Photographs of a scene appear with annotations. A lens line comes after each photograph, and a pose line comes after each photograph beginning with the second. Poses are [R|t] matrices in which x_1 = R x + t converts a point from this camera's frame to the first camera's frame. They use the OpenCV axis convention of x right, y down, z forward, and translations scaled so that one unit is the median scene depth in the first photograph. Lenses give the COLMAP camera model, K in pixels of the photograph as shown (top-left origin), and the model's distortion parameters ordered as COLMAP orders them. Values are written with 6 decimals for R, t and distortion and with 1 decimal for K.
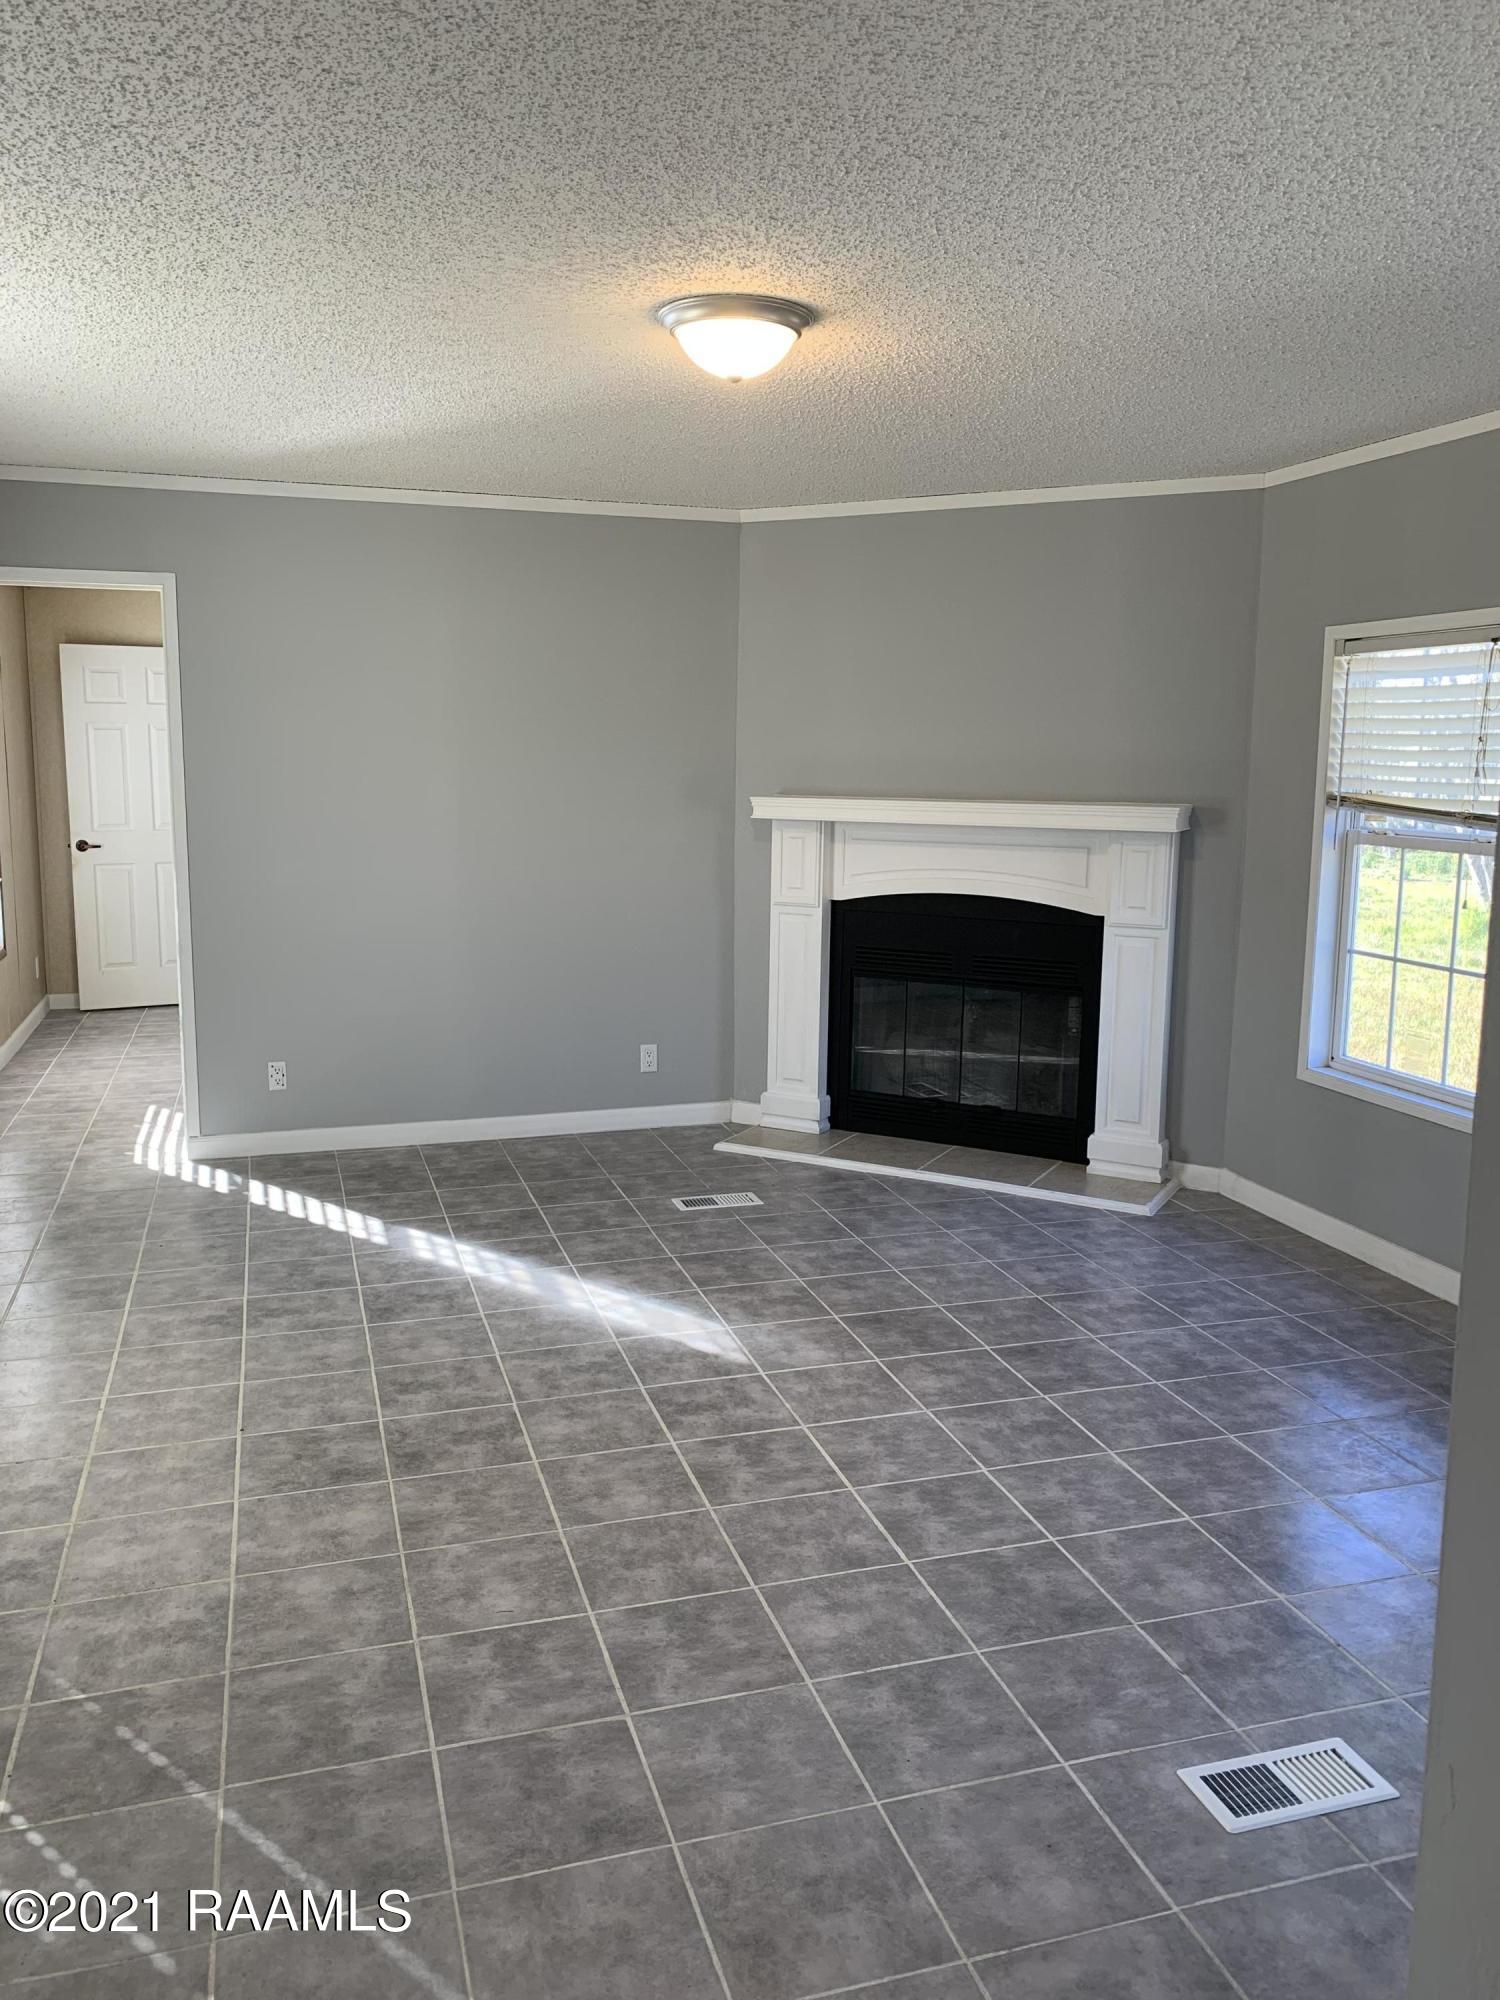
lens RADIAL K [[1520.5, 0, 760.4], [0, 1520.5, 971.3], [0, 0, 1]] dist [0.037108, -0.035490]
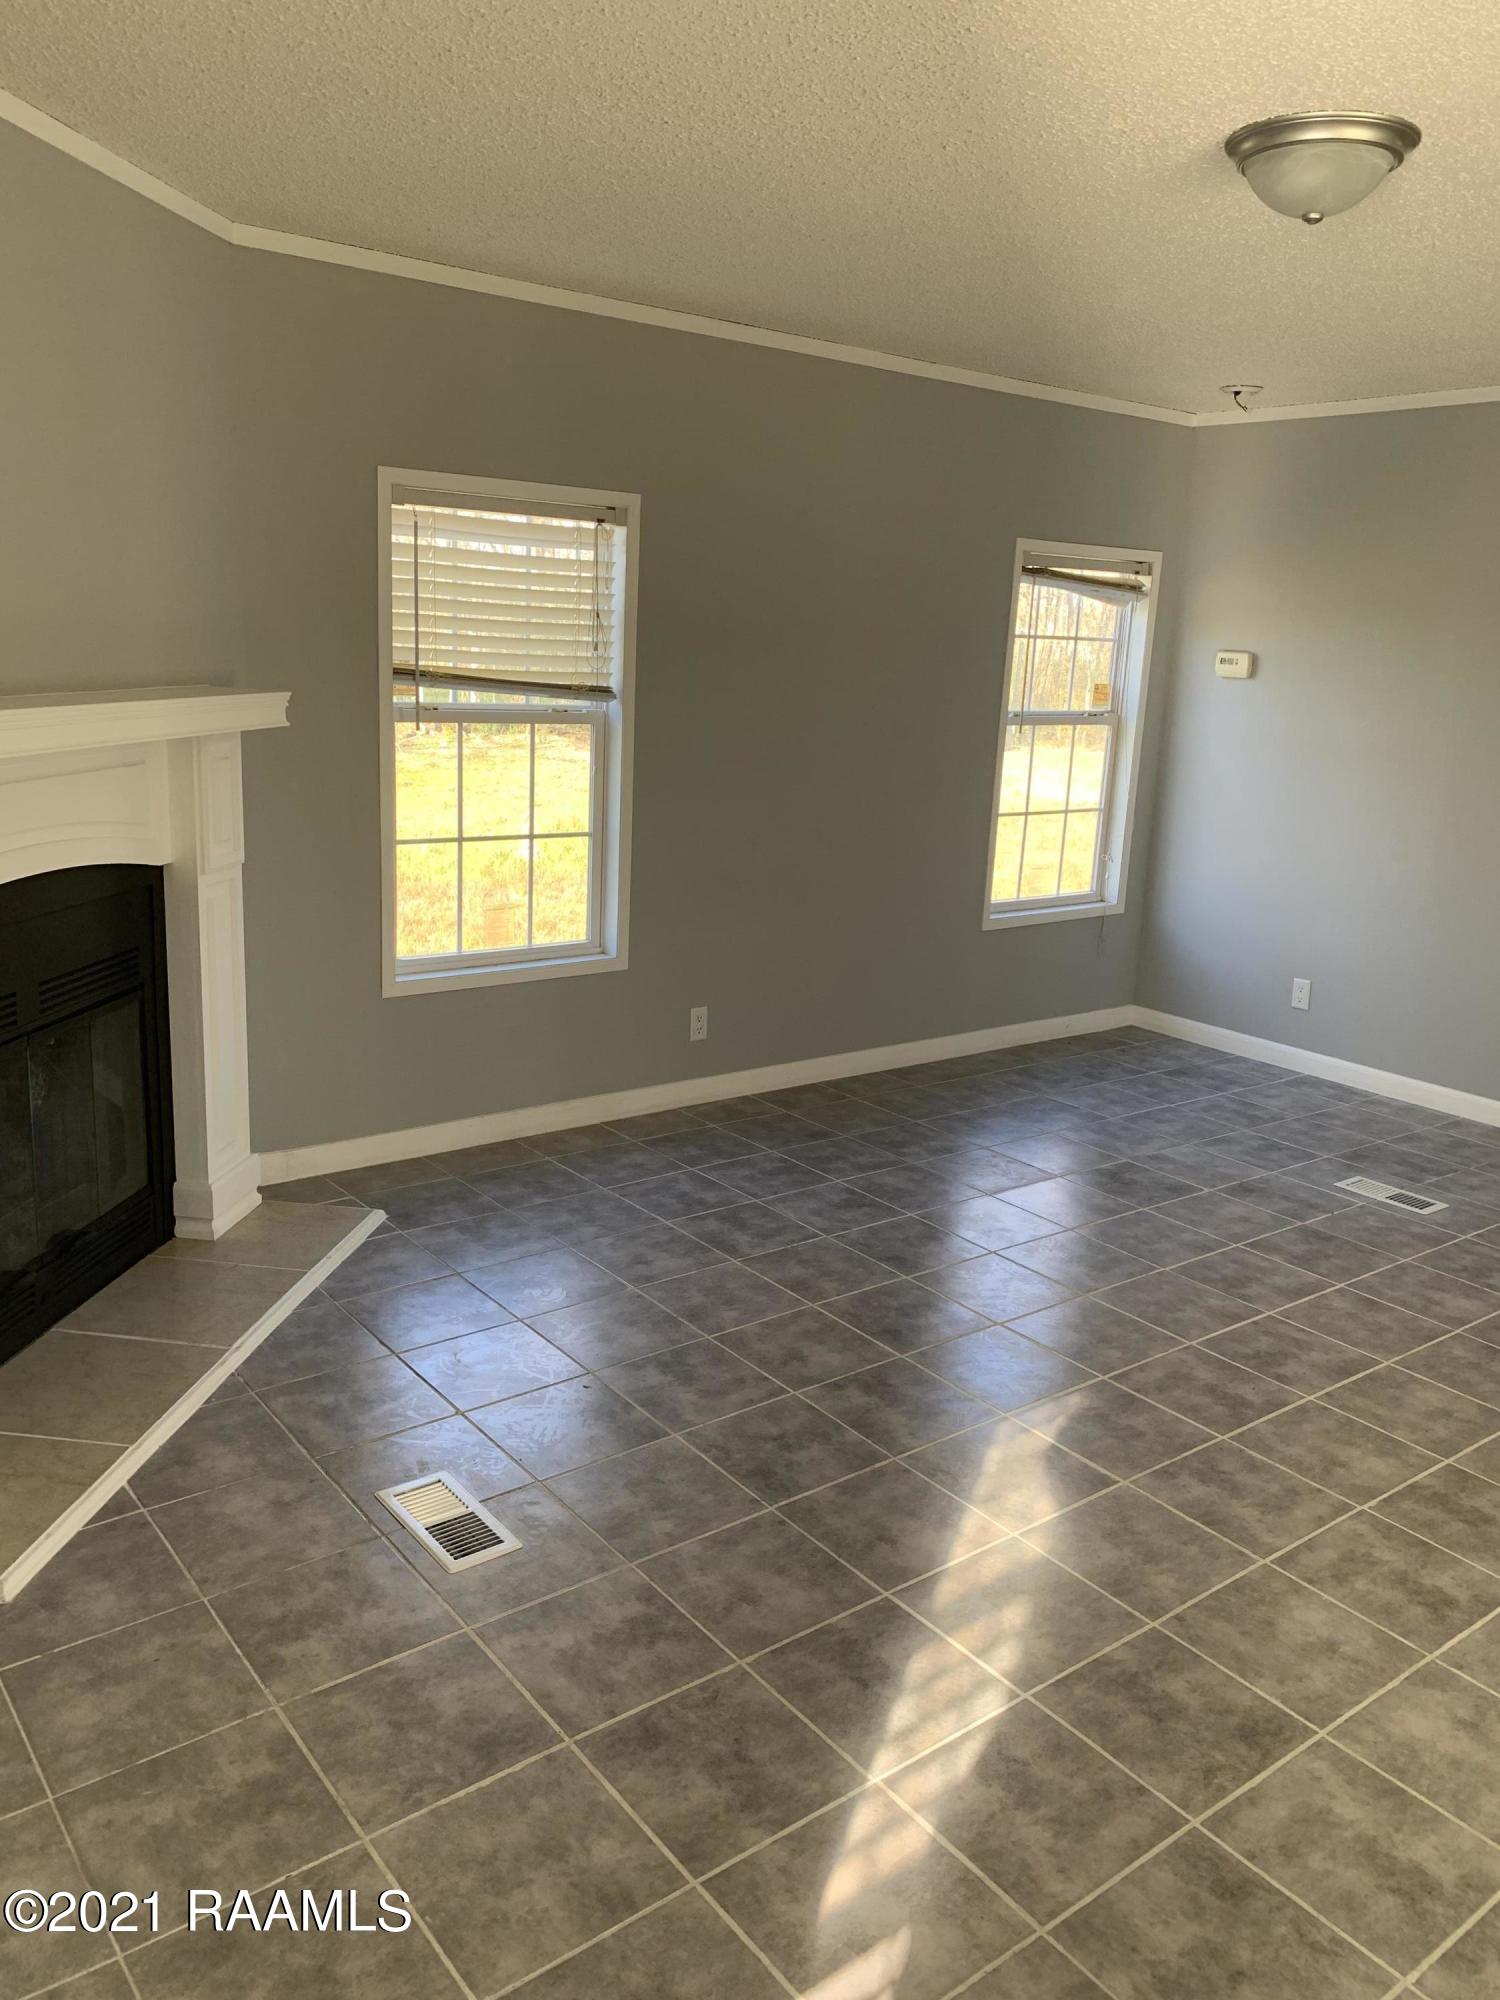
lens RADIAL K [[1520.5, 0, 759.9], [0, 1520.5, 980.3], [0, 0, 1]] dist [0.037108, -0.035490]
pose [[-0.340899, -0.237543, 0.909594, -0.711679], [0.083874, 0.956007, 0.281098, -0.231204], [-0.936351, 0.172117, -0.305979, 1.481783]]
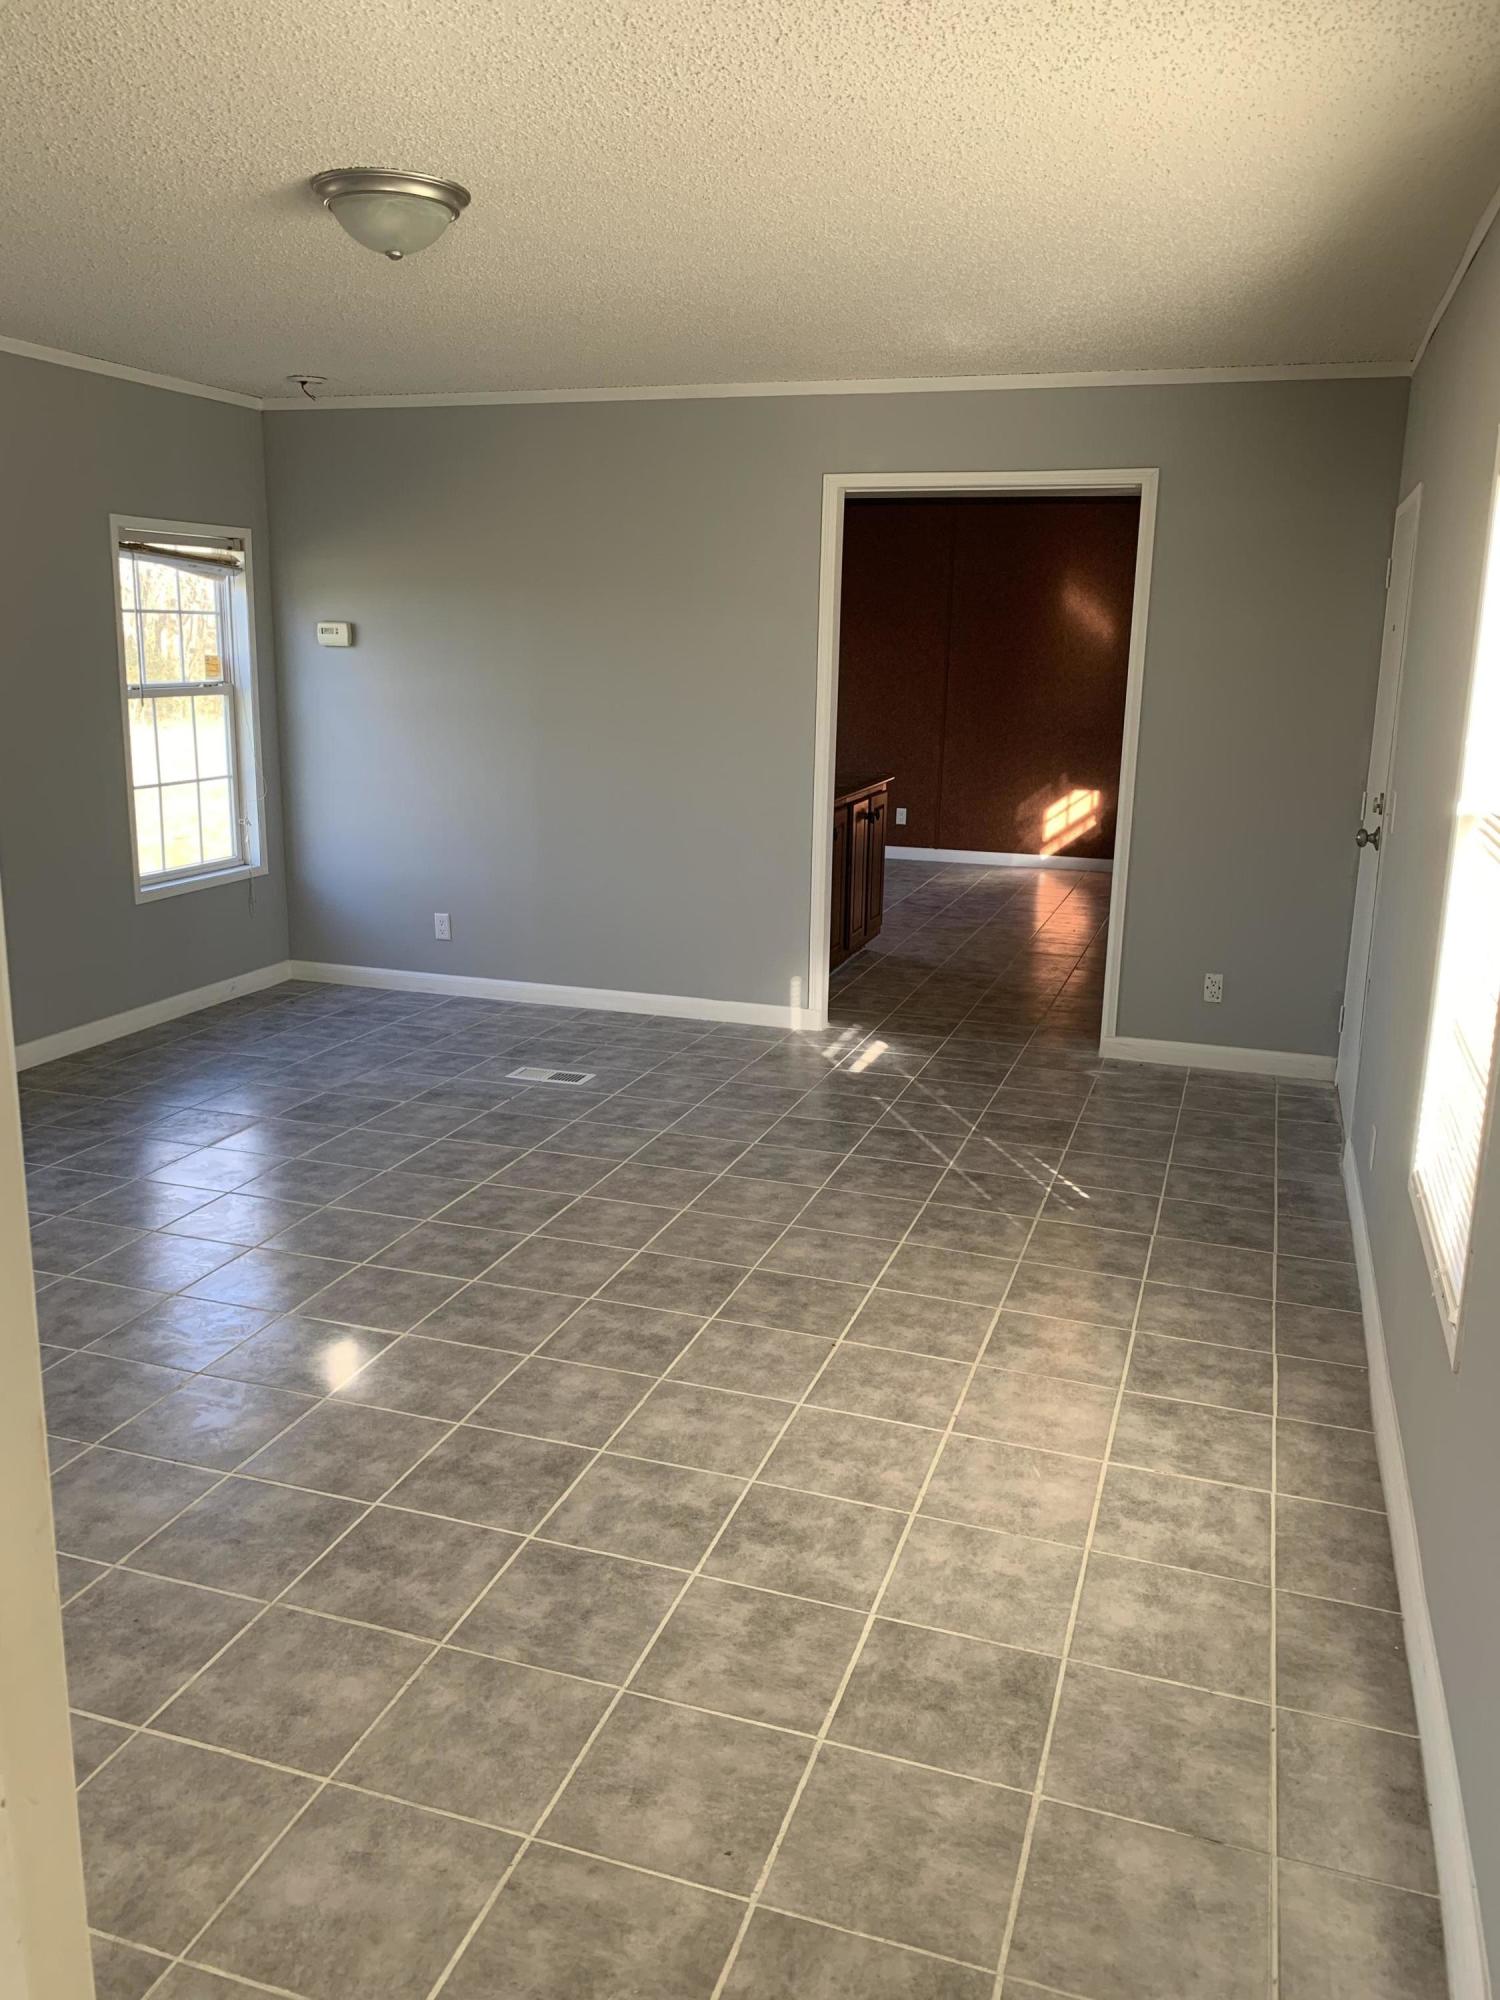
lens RADIAL K [[1520.5, 0, 740.0], [0, 1520.5, 982.4], [0, 0, 1]] dist [0.037108, -0.035490]
pose [[-0.801285, -0.156741, 0.577386, -0.780291], [0.060815, 0.938735, 0.339232, -0.244689], [-0.595184, 0.306935, -0.742662, 1.609350]]
